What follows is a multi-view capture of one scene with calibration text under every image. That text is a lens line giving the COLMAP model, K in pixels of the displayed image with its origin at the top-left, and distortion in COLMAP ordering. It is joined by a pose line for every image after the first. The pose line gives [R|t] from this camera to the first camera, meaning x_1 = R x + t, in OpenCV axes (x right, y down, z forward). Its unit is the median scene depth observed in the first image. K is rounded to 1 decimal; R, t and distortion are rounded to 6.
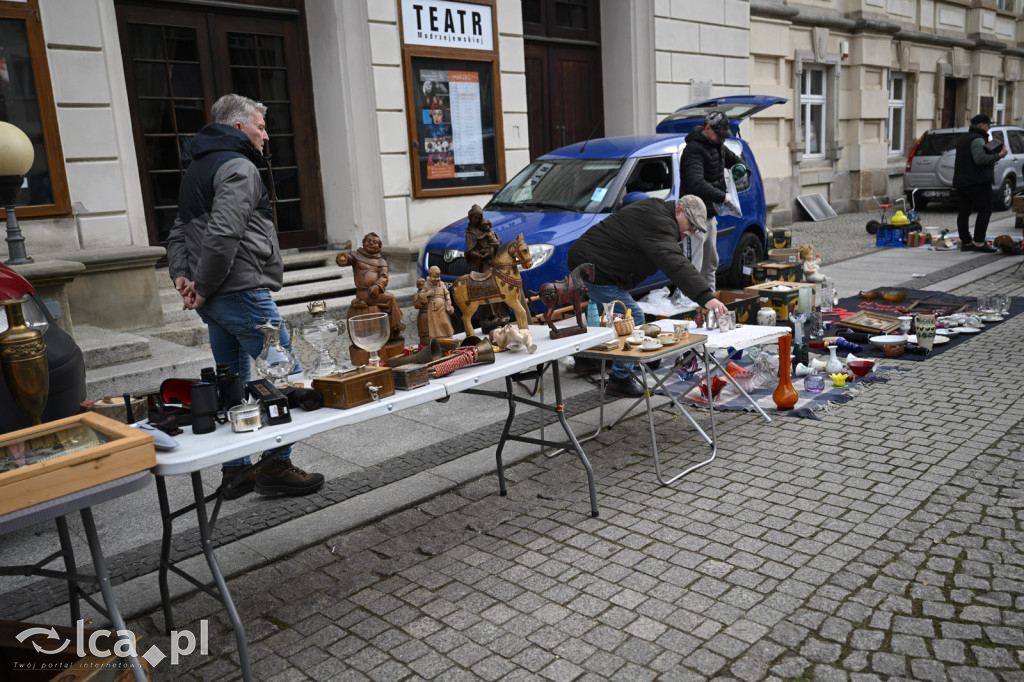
lens RADIAL K [[797.2, 0, 512.0], [0, 797.2, 341.0], [0, 0, 1]] dist [-0.009149, 0.008893]
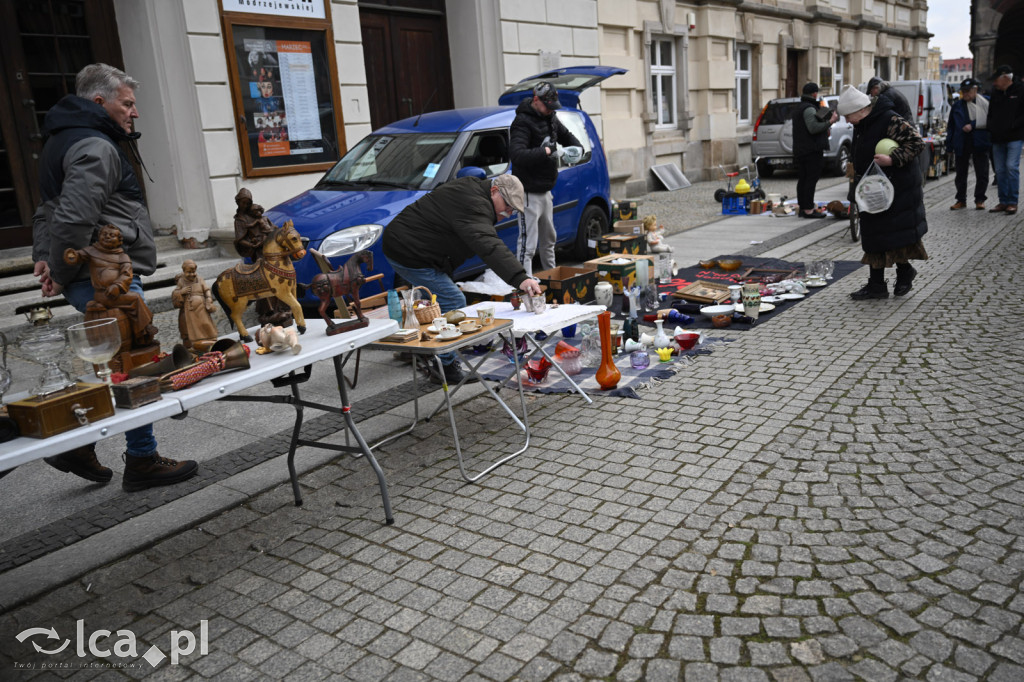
lens RADIAL K [[798.1, 0, 513.8], [0, 798.1, 333.7], [0, 0, 1]] dist [-0.004264, 0.001471]
pose [[0.988316, -0.050009, 0.143979, 0.110210], [0.046650, 0.998557, 0.026617, -0.016163], [-0.145103, -0.019589, 0.989223, 0.060252]]
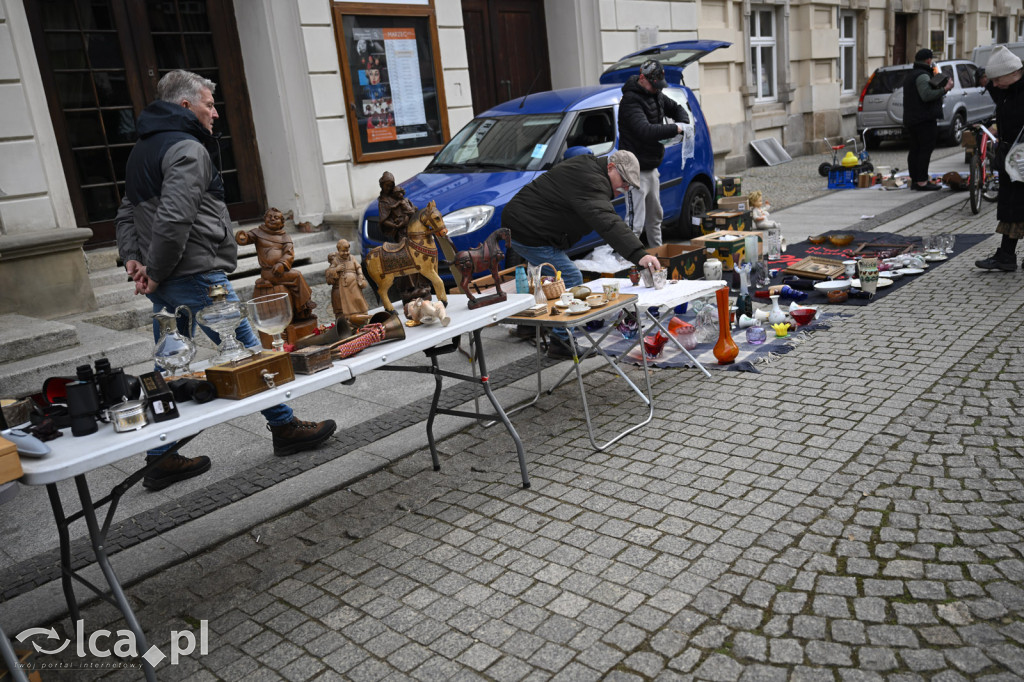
lens RADIAL K [[797.2, 0, 512.0], [0, 797.2, 341.0], [0, 0, 1]] dist [-0.009149, 0.008893]
pose [[0.997867, -0.056072, 0.033442, 0.056810], [0.054242, 0.997103, 0.053330, -0.010985], [-0.036335, -0.051402, 0.998017, 0.030882]]
